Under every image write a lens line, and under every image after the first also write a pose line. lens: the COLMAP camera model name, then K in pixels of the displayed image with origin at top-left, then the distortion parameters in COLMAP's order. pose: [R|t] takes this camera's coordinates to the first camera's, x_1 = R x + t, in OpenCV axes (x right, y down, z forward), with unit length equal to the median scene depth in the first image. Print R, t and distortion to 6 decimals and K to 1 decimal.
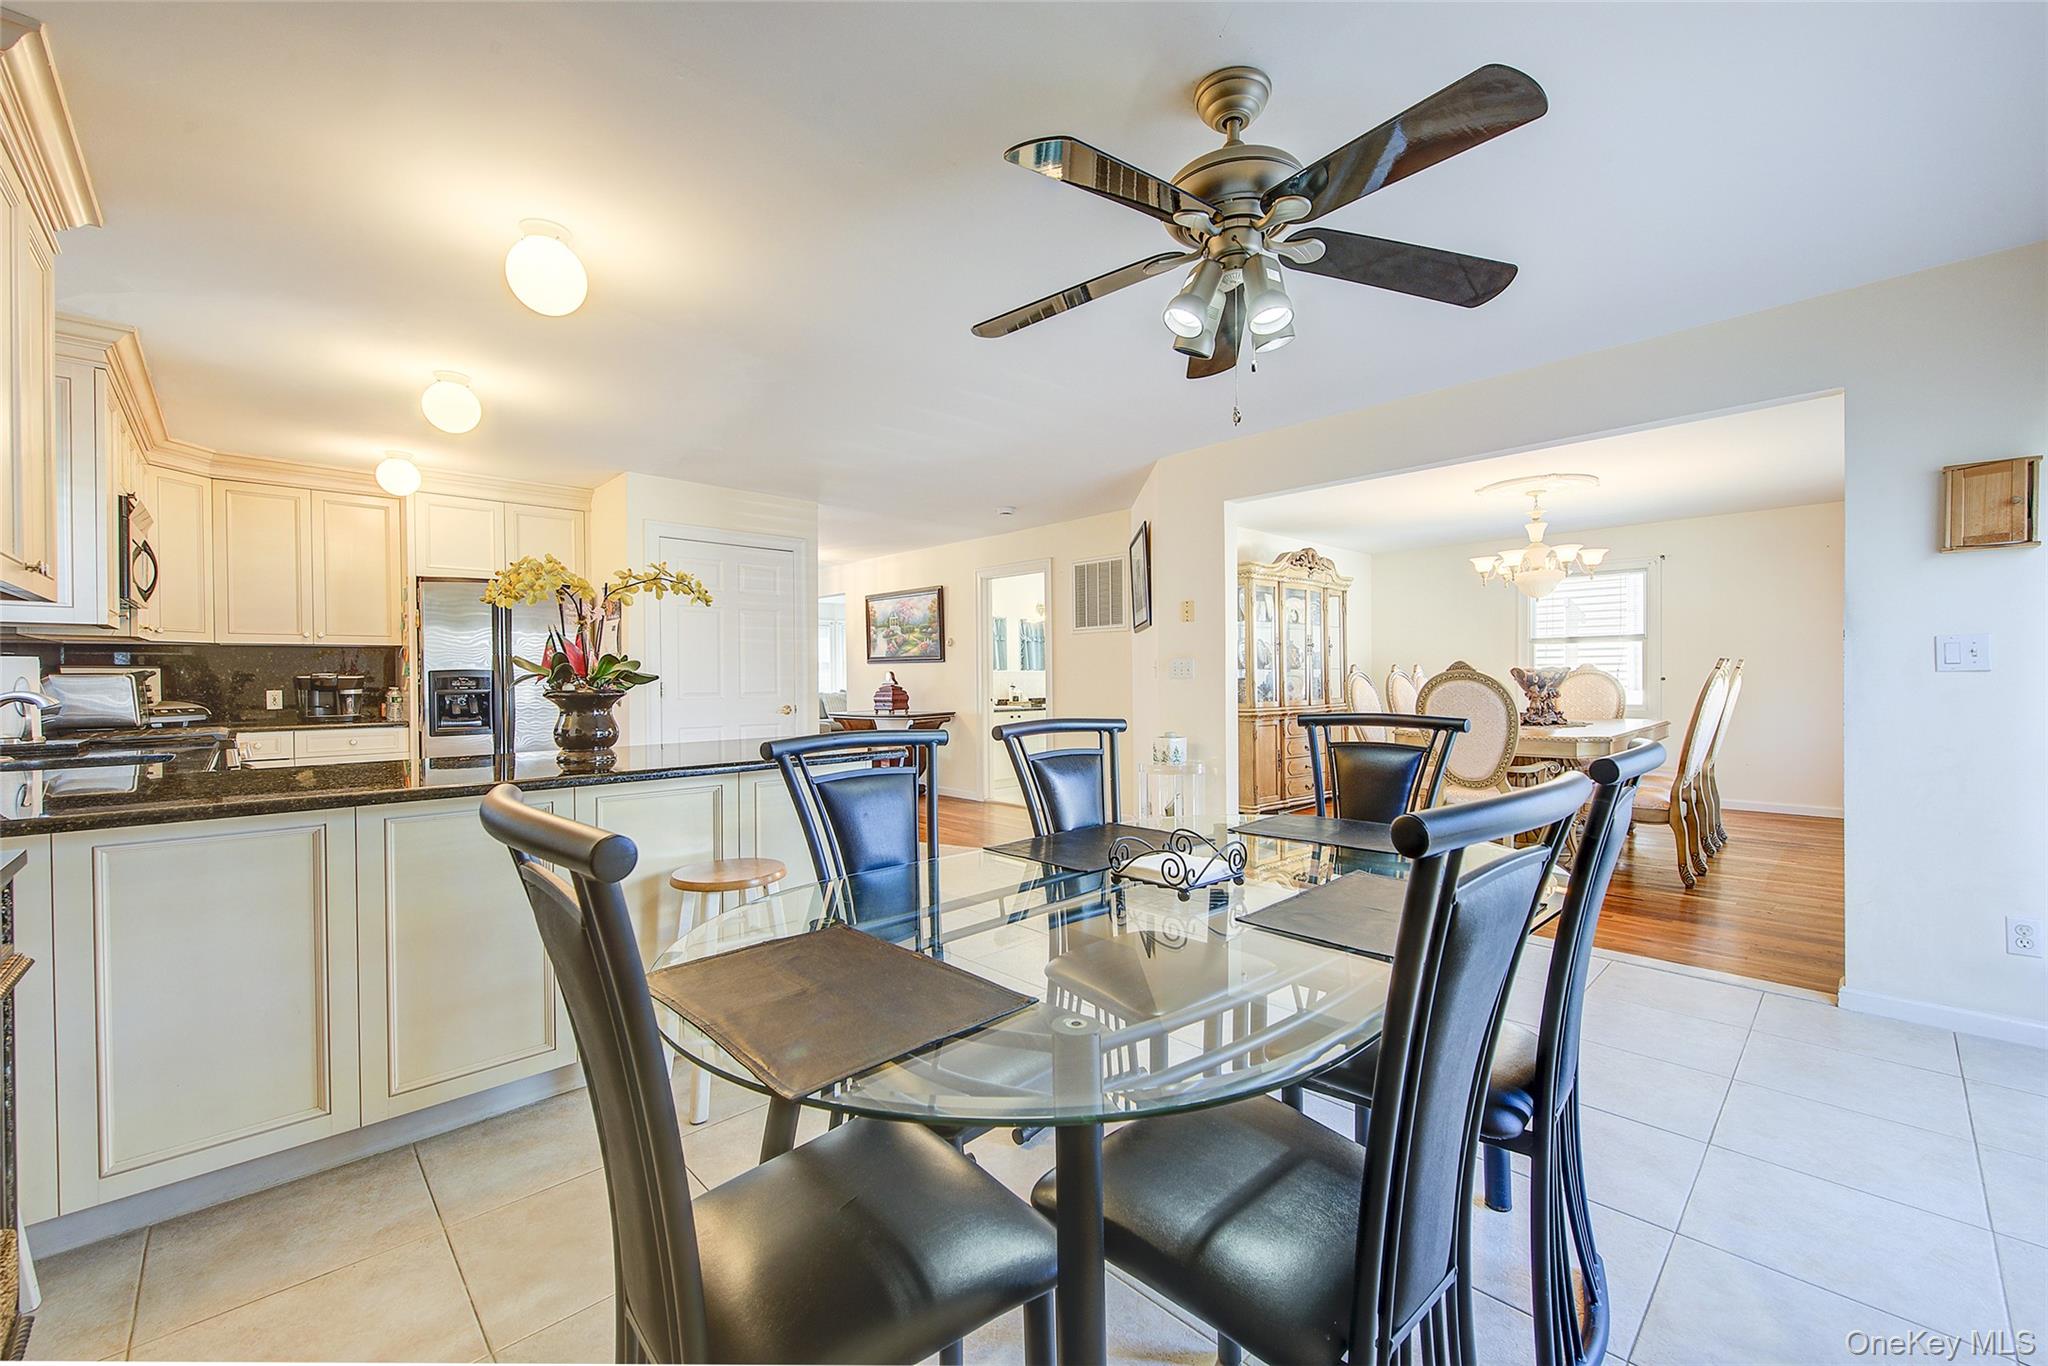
lens RADIAL K [[843.7, 0, 1024.0], [0, 843.7, 683.0], [0, 0, 1]] dist [-0.000097, -0.000121]
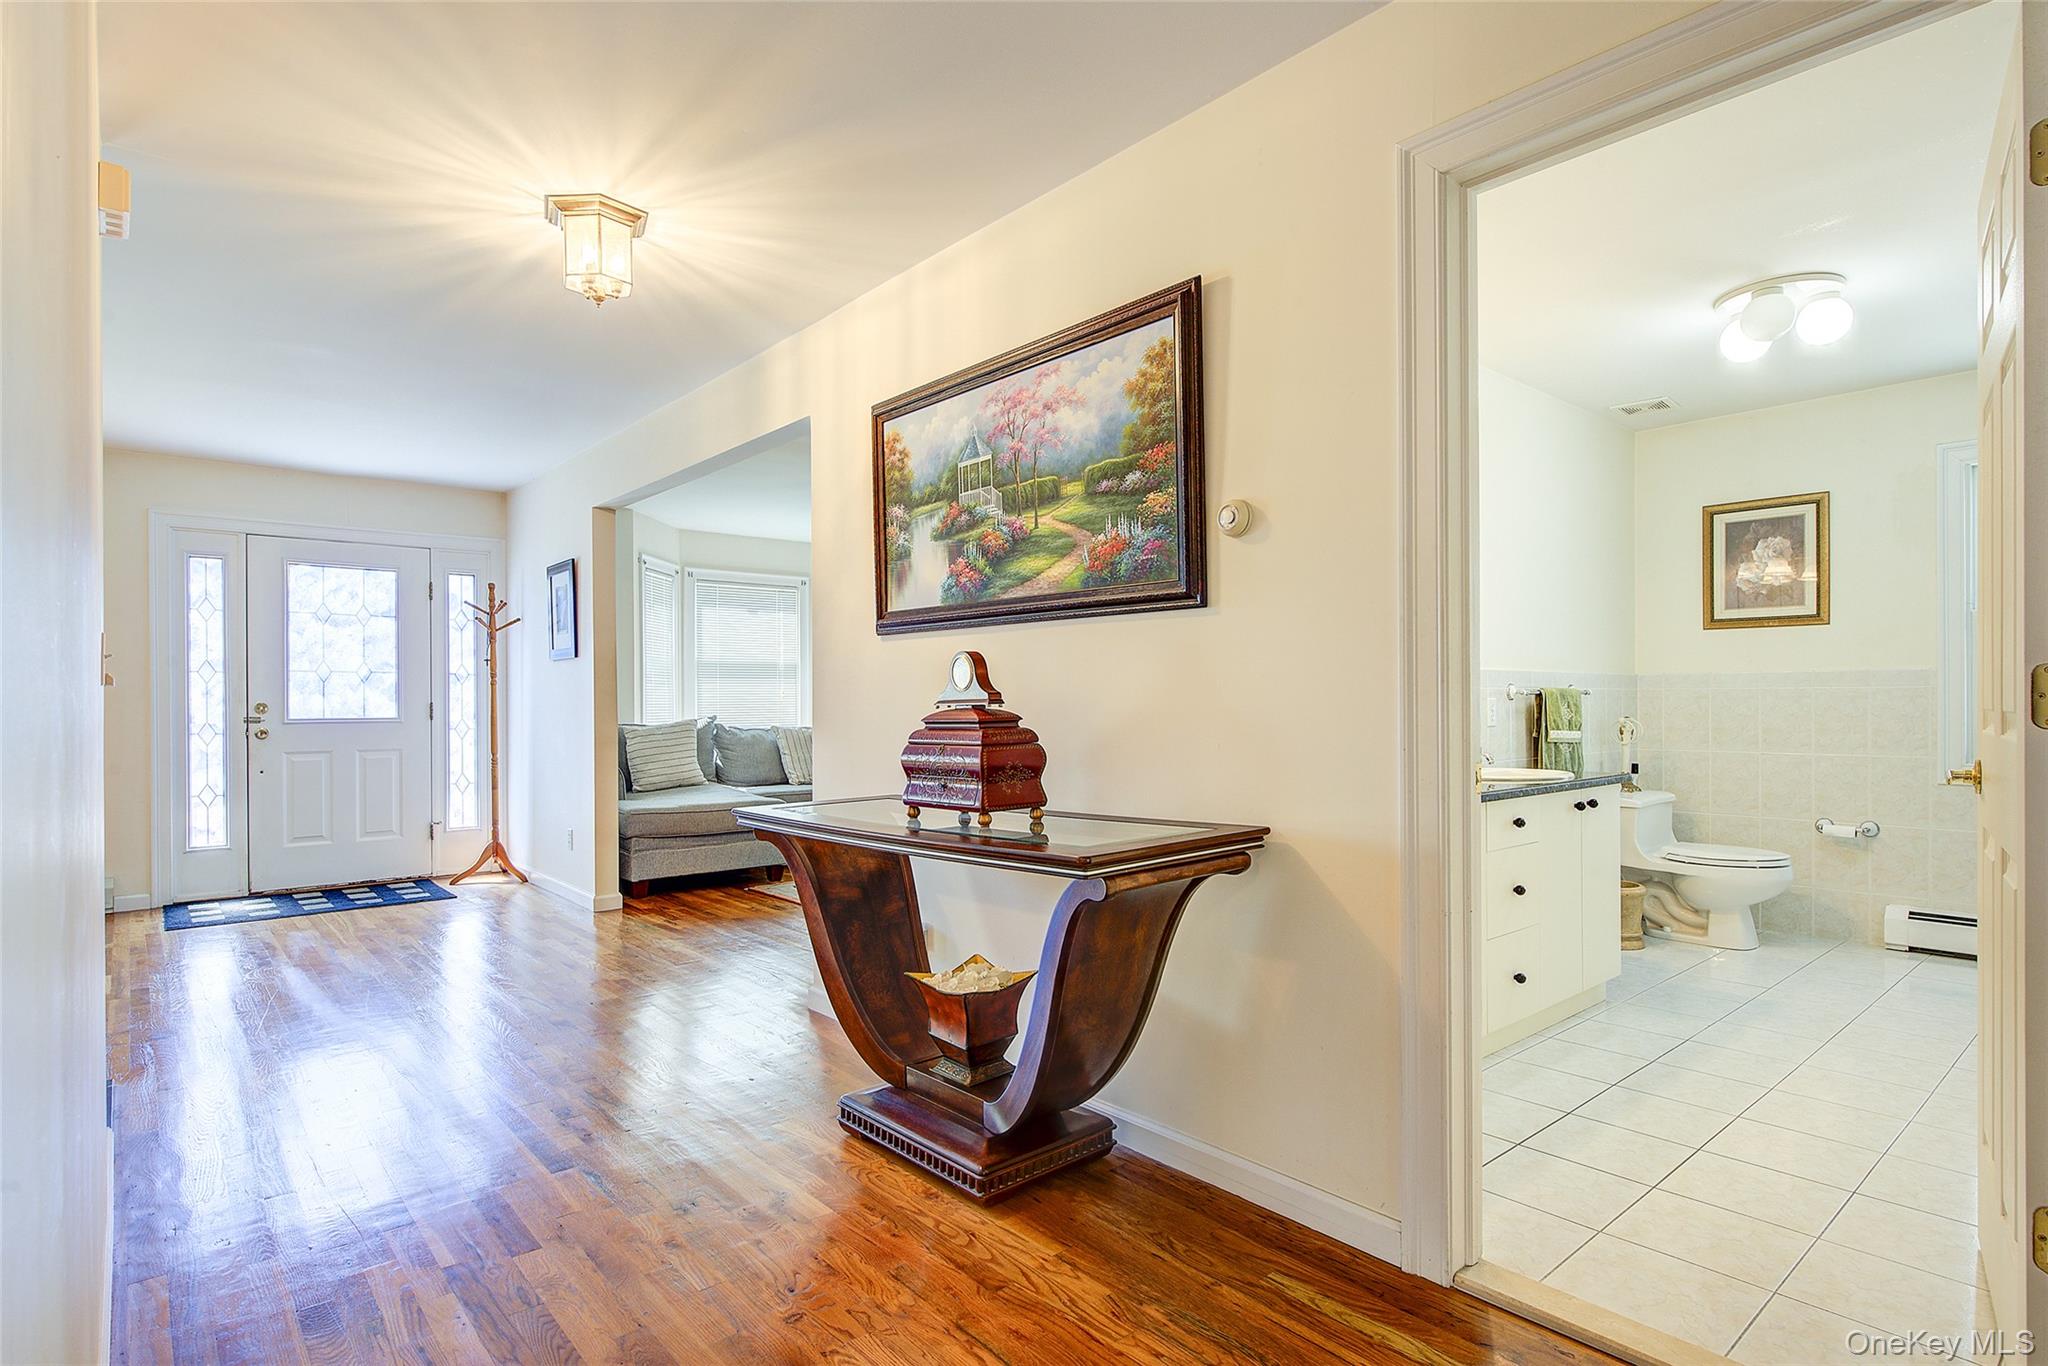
lens RADIAL K [[1068.7, 0, 1016.6], [0, 1068.7, 702.7], [0, 0, 1]] dist [-0.000278, -0.000148]
pose [[0.998470, 0.003185, -0.055197, -0.124799], [-0.003534, 0.999974, -0.006232, 0.003370], [0.055176, 0.006417, 0.998456, 0.674407]]
